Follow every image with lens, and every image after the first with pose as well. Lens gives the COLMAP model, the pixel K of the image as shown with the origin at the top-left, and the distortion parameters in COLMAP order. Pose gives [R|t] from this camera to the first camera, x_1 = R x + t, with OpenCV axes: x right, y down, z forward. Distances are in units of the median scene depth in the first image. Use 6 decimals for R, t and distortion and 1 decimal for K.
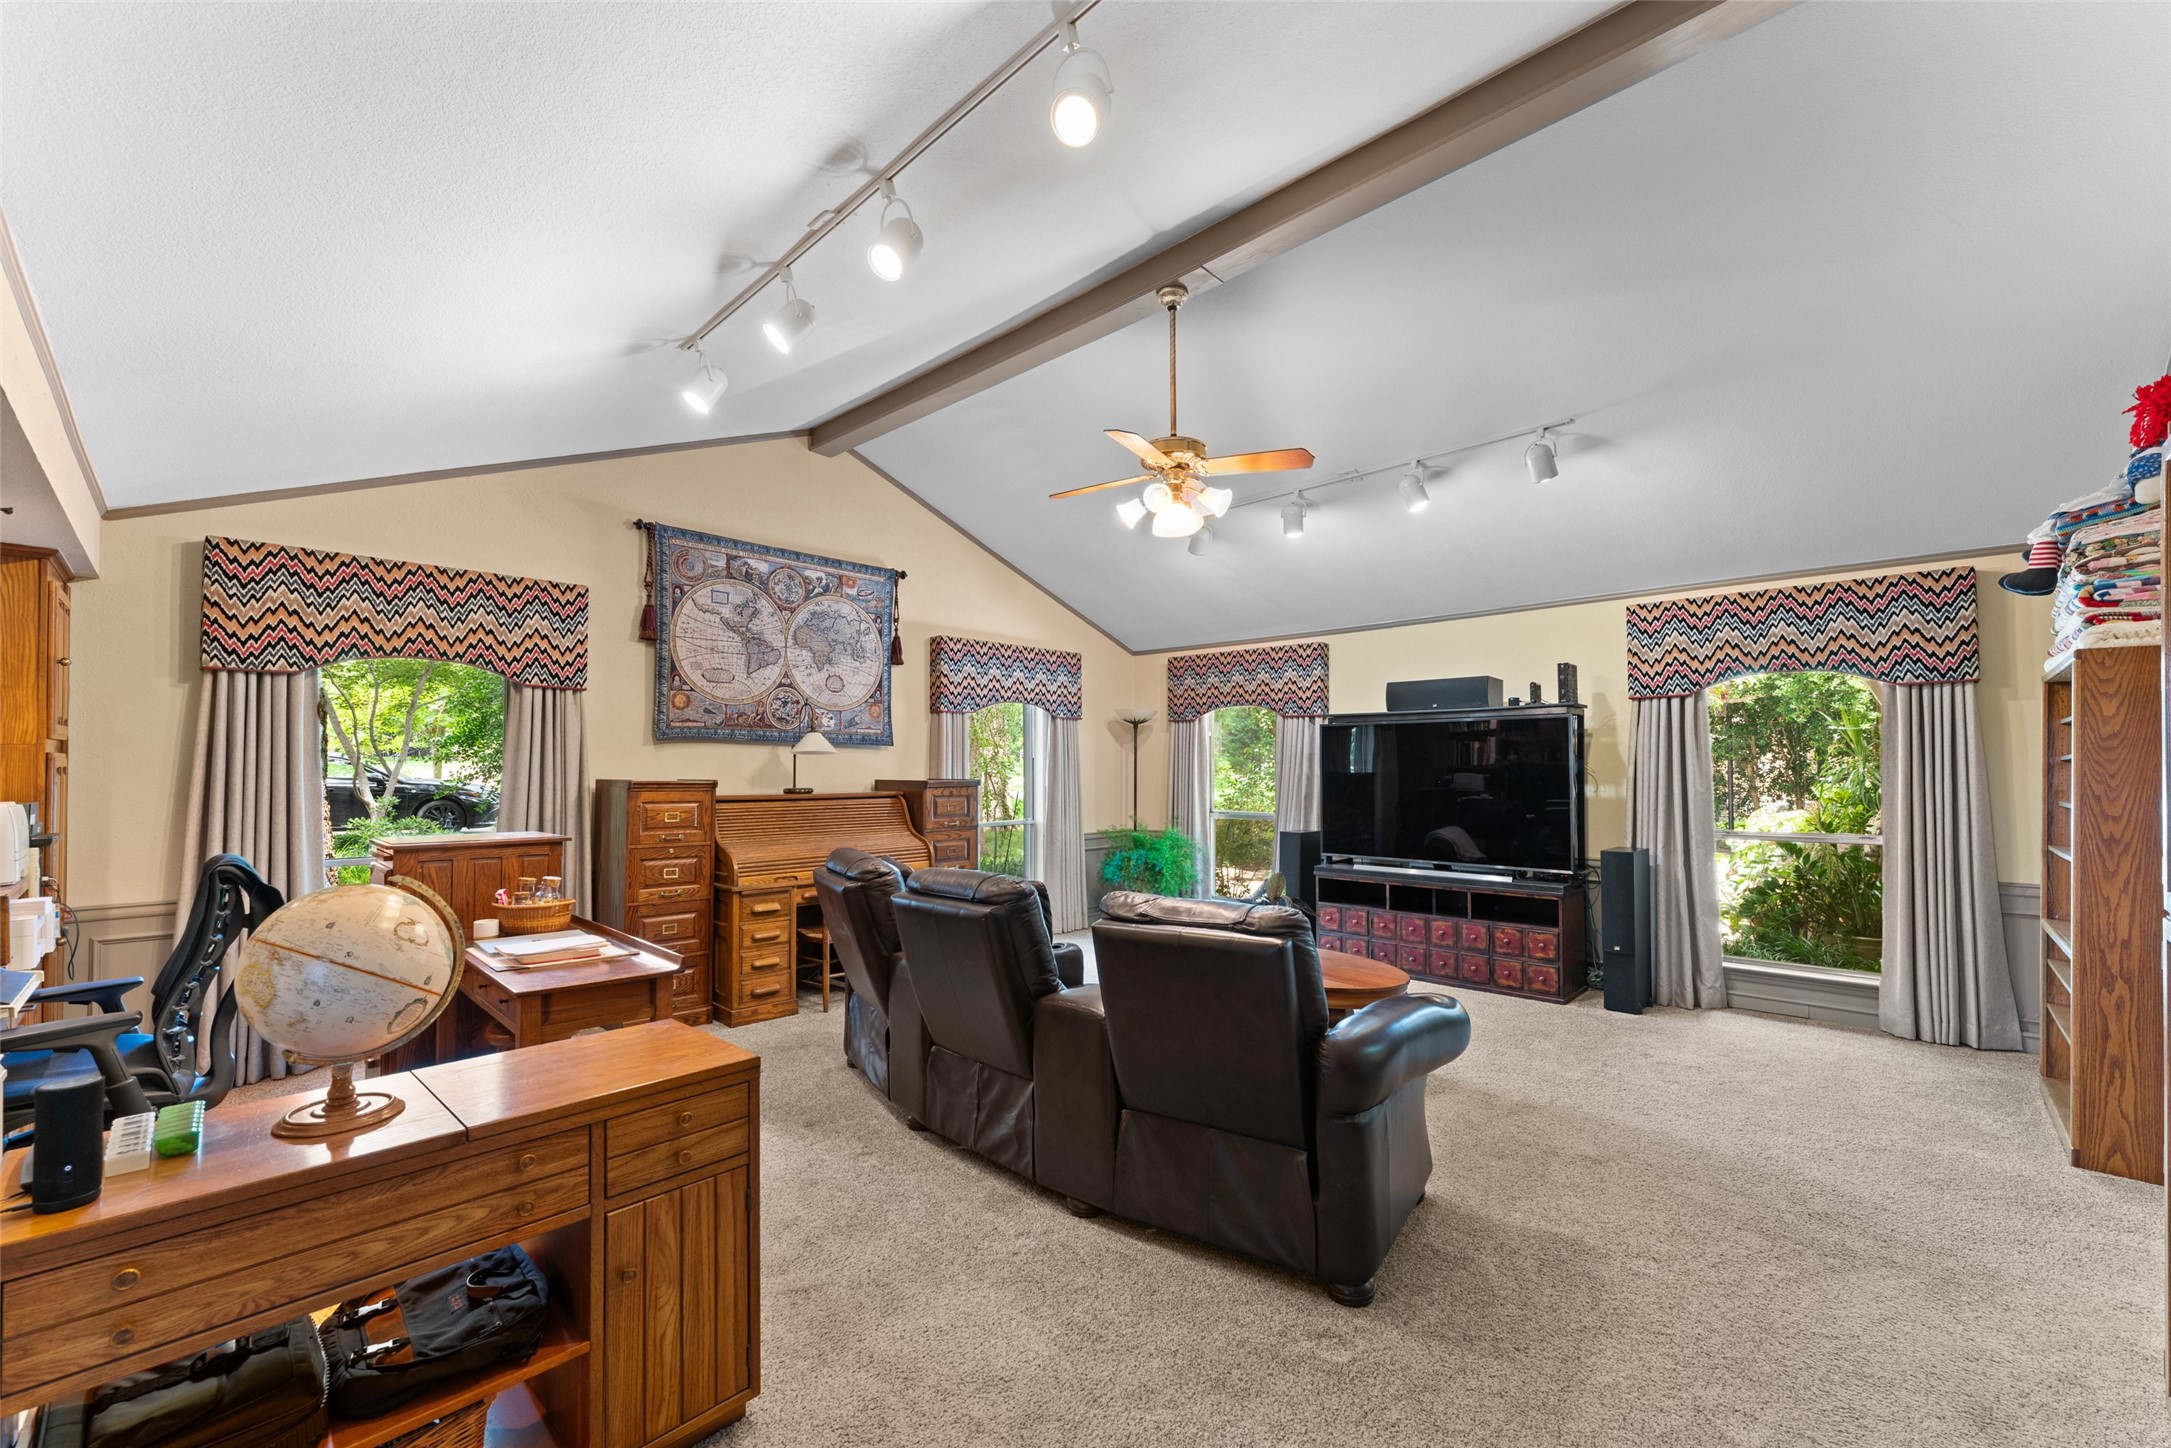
lens RADIAL K [[870.9, 0, 1084.1], [0, 870.9, 750.7], [0, 0, 1]] dist [-0.003308, 0.000432]
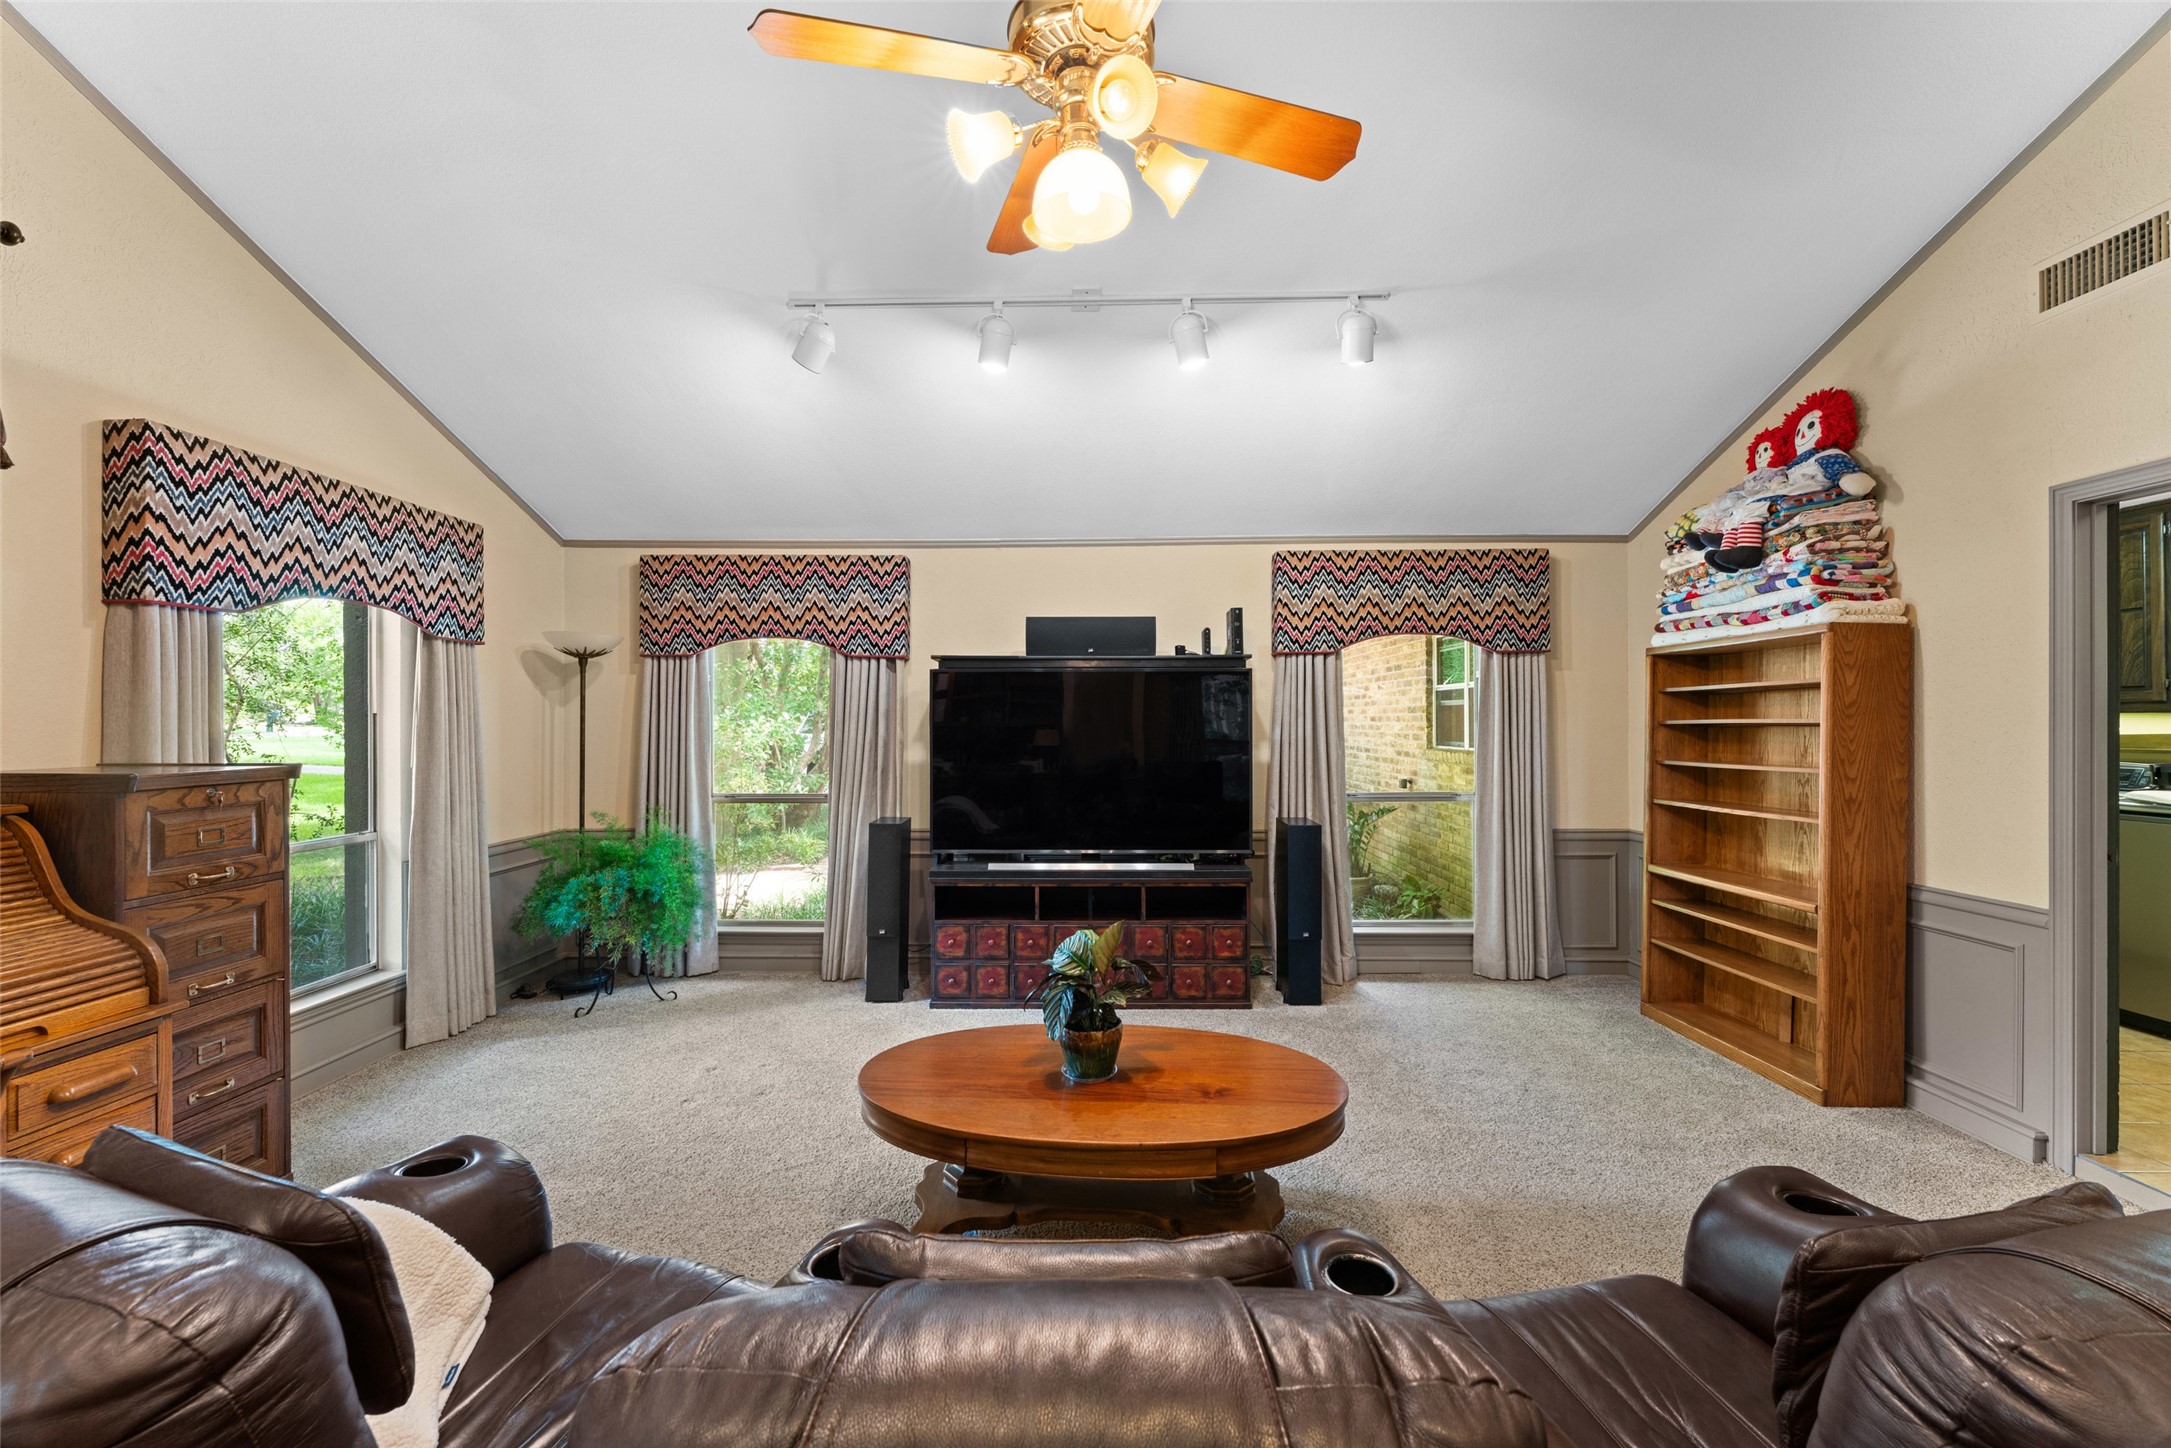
lens RADIAL K [[870.9, 0, 1084.1], [0, 870.9, 719.7], [0, 0, 1]] dist [-0.003308, 0.000432]
pose [[0.733980, 0.001274, 0.679170, -0.131190], [-0.012872, 0.999845, 0.012036, 0.000965], [-0.679050, -0.017576, 0.733882, 0.435721]]
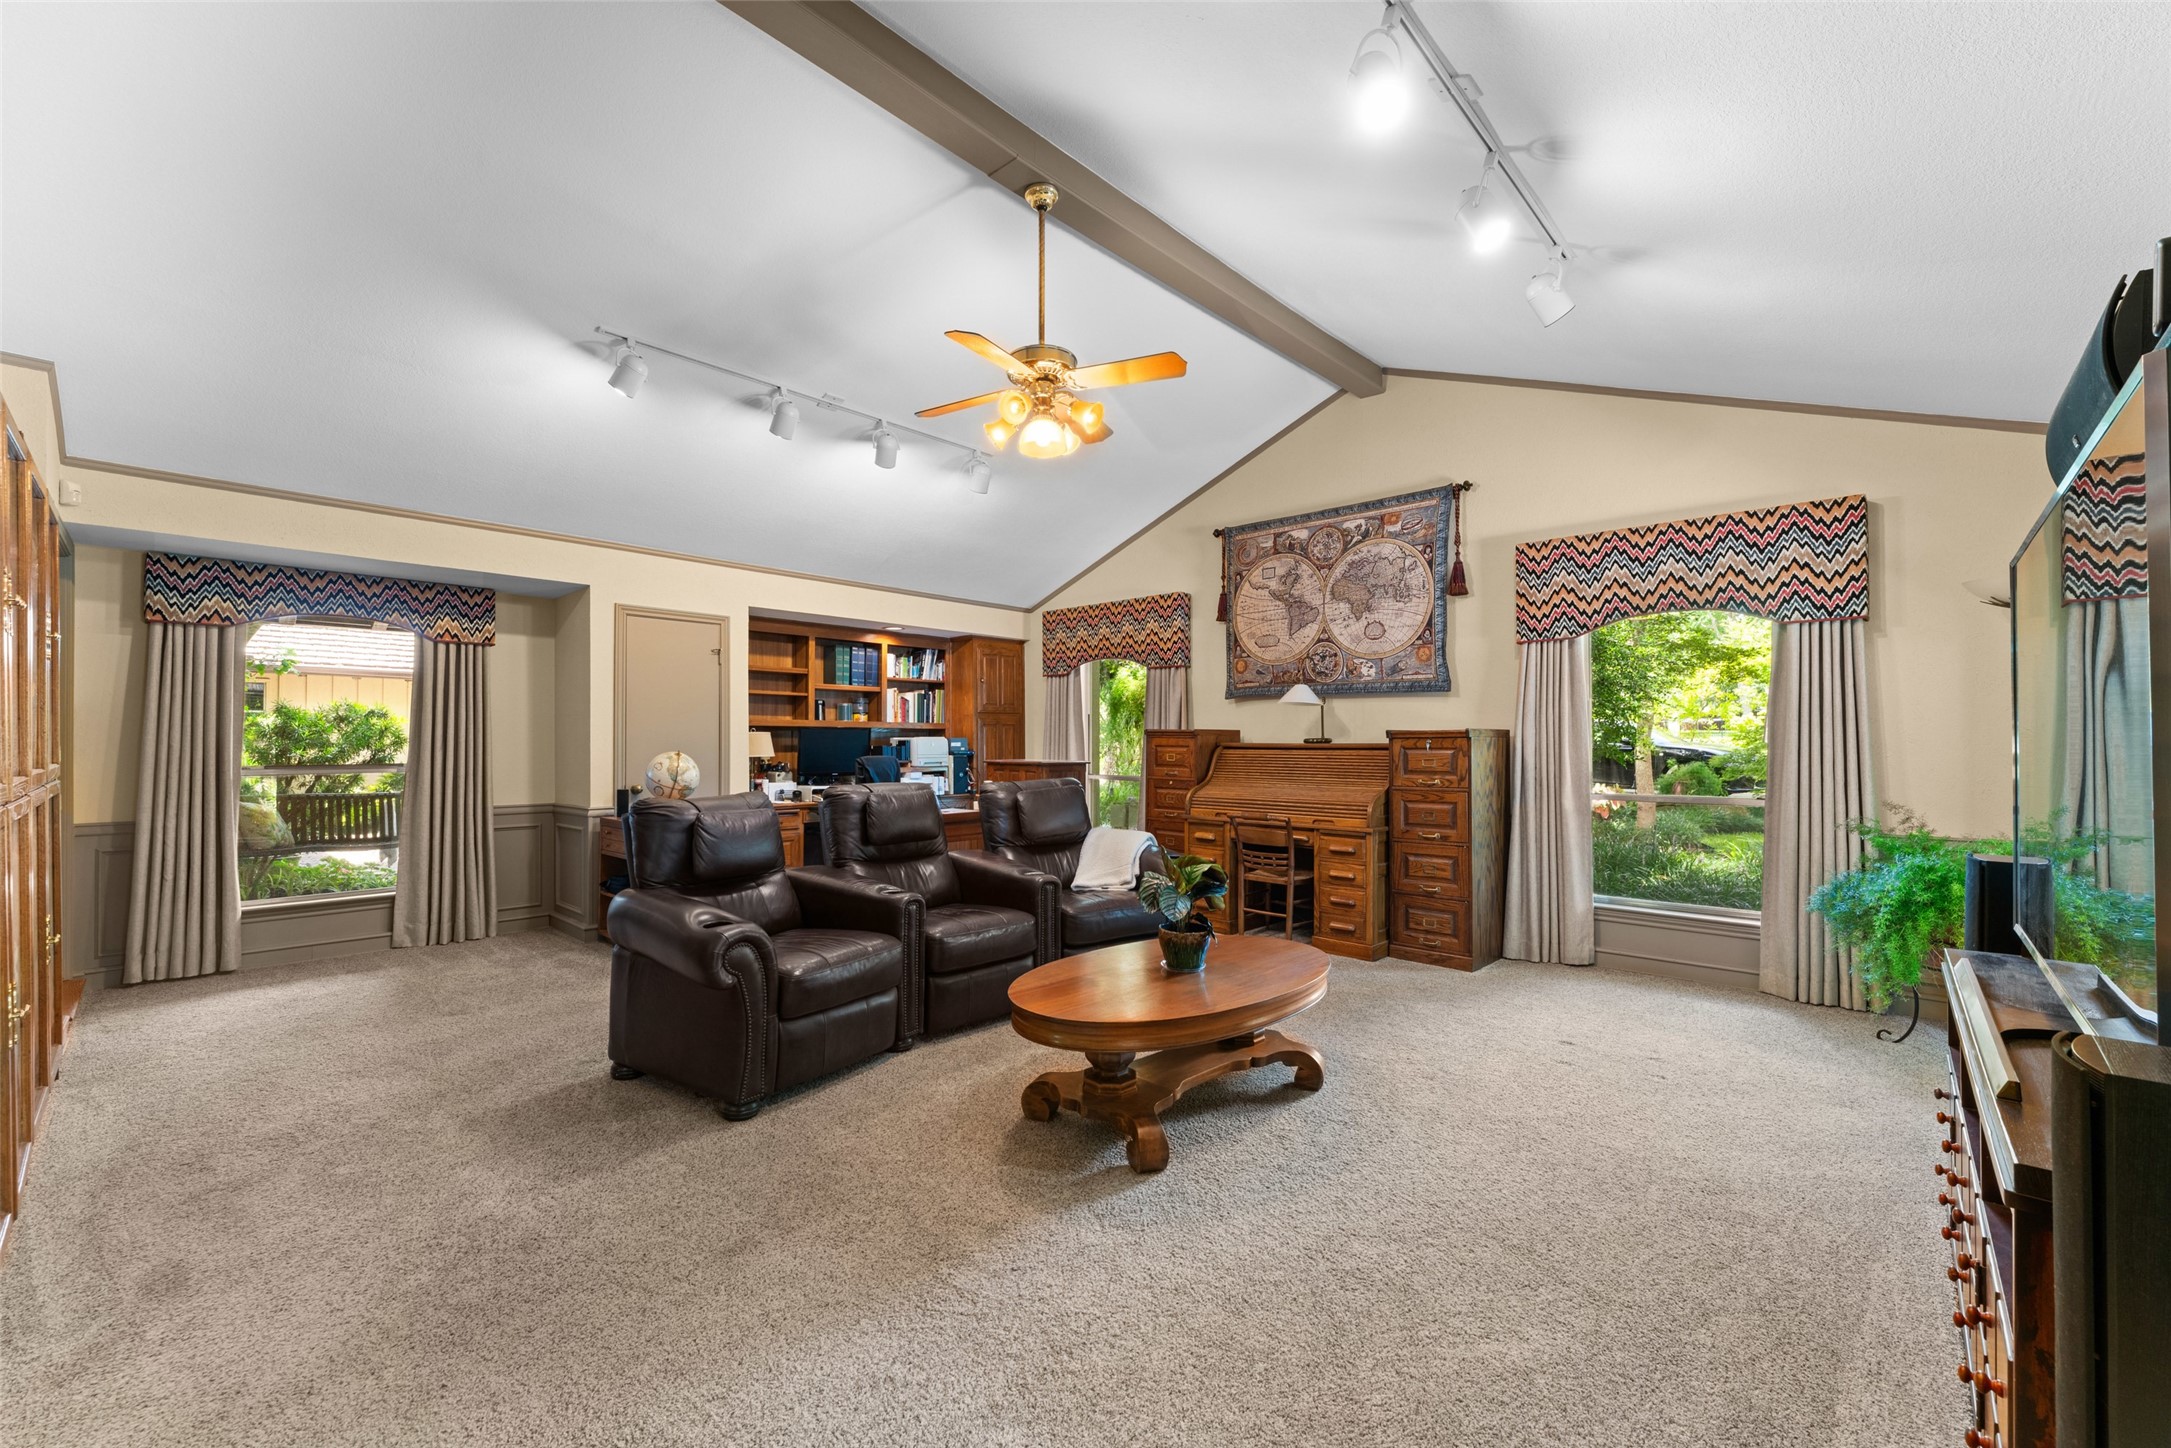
lens RADIAL K [[870.9, 0, 1086.8], [0, 870.9, 724.4], [0, 0, 1]] dist [-0.003308, 0.000432]
pose [[0.015062, -0.001006, -0.999886, 0.691398], [0.033862, 0.999426, -0.000496, 0.017072], [0.999313, -0.033851, 0.015088, 0.682783]]
